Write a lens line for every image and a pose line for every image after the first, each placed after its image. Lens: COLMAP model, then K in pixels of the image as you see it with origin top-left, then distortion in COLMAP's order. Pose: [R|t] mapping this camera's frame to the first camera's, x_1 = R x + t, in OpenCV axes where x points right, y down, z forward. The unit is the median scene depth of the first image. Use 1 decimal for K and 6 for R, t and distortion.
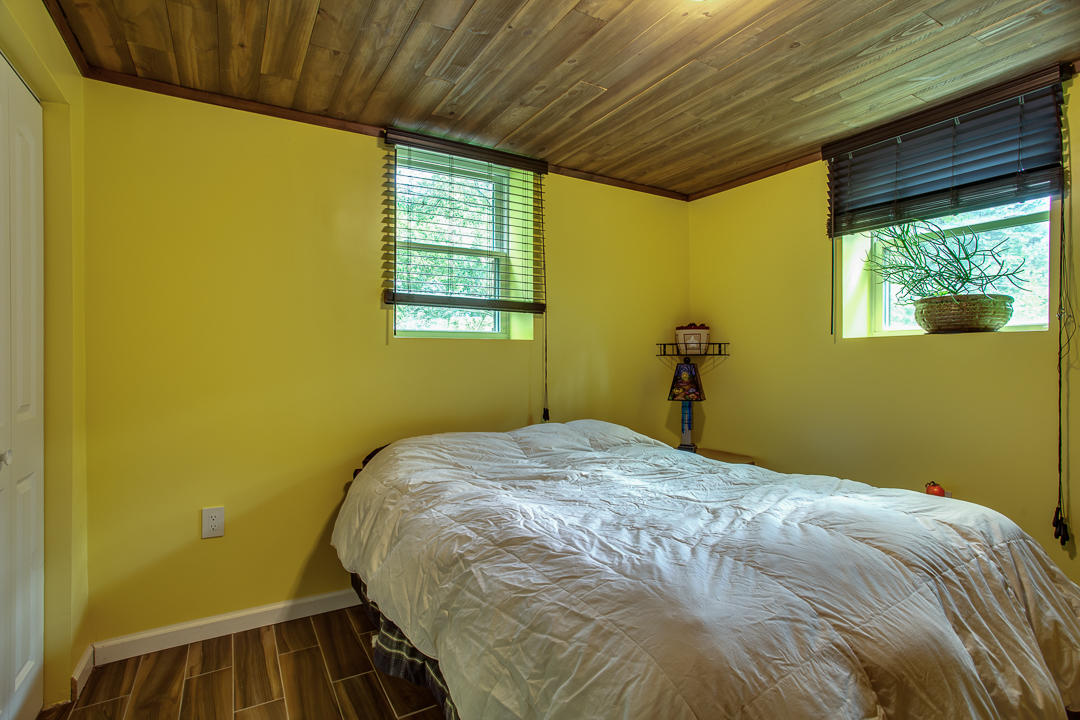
lens RADIAL K [[538.8, 0, 537.7], [0, 538.8, 363.3], [0, 0, 1]] dist [-0.055081, 0.028531]
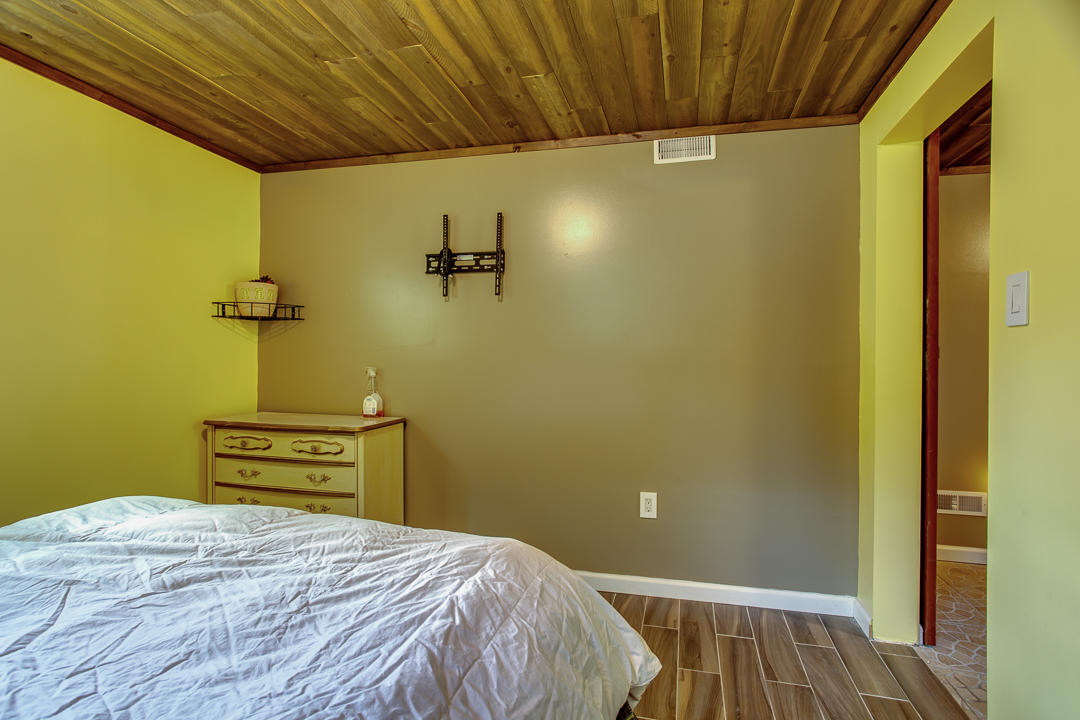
lens RADIAL K [[538.8, 0, 537.7], [0, 538.8, 363.3], [0, 0, 1]] dist [-0.055081, 0.028531]
pose [[-0.701153, -0.005737, 0.712988, -0.546515], [0.002612, 0.999940, 0.010614, 0.000067], [-0.713006, 0.009305, -0.701096, 1.407477]]
